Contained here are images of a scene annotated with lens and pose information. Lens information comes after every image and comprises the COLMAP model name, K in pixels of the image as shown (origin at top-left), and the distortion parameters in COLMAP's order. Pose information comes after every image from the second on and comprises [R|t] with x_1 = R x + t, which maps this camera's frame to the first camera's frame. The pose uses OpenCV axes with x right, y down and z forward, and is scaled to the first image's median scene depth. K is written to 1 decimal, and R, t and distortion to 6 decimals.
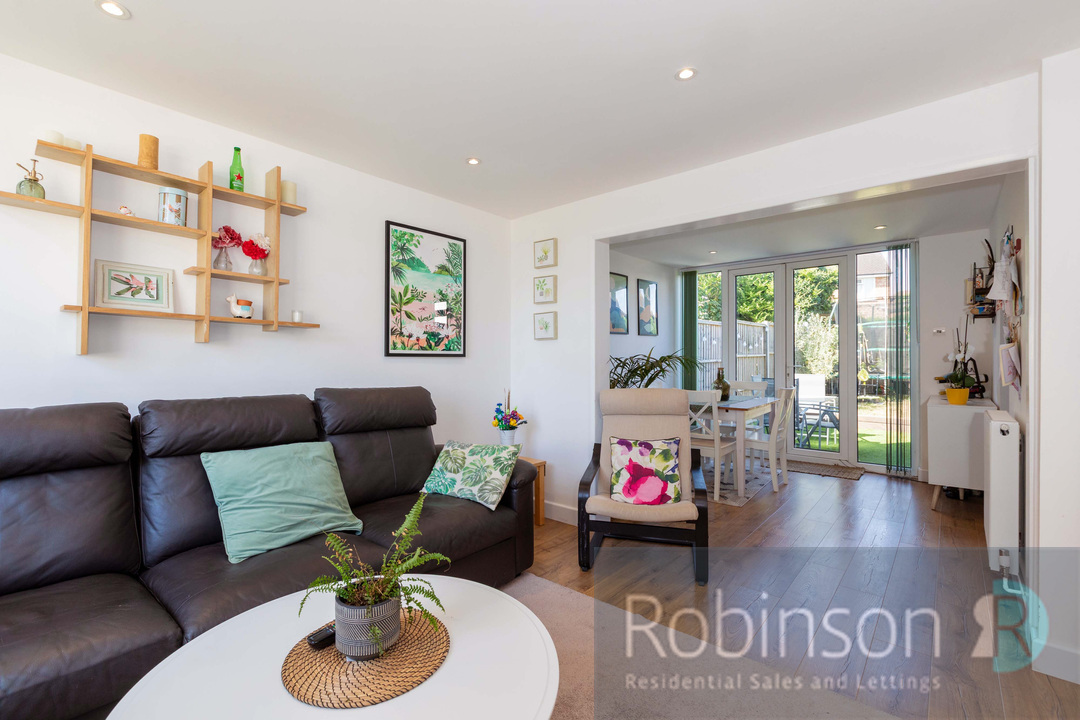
lens RADIAL K [[479.0, 0, 540.2], [0, 479.0, 351.7], [0, 0, 1]] dist [-0.000495, 0.000313]
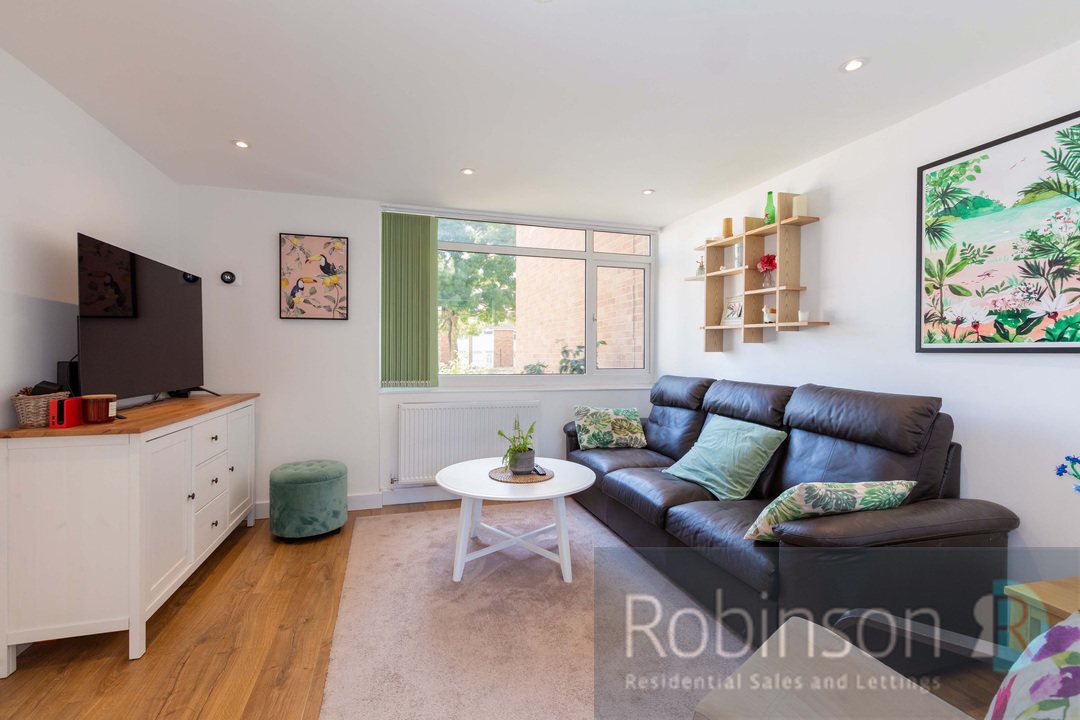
lens RADIAL K [[479.0, 0, 540.2], [0, 479.0, 351.7], [0, 0, 1]] dist [-0.000495, 0.000313]
pose [[-0.539586, -0.002863, -0.841926, 0.593895], [0.007743, 0.999935, -0.008362, 0.009904], [0.841895, -0.011031, -0.539528, 0.877625]]
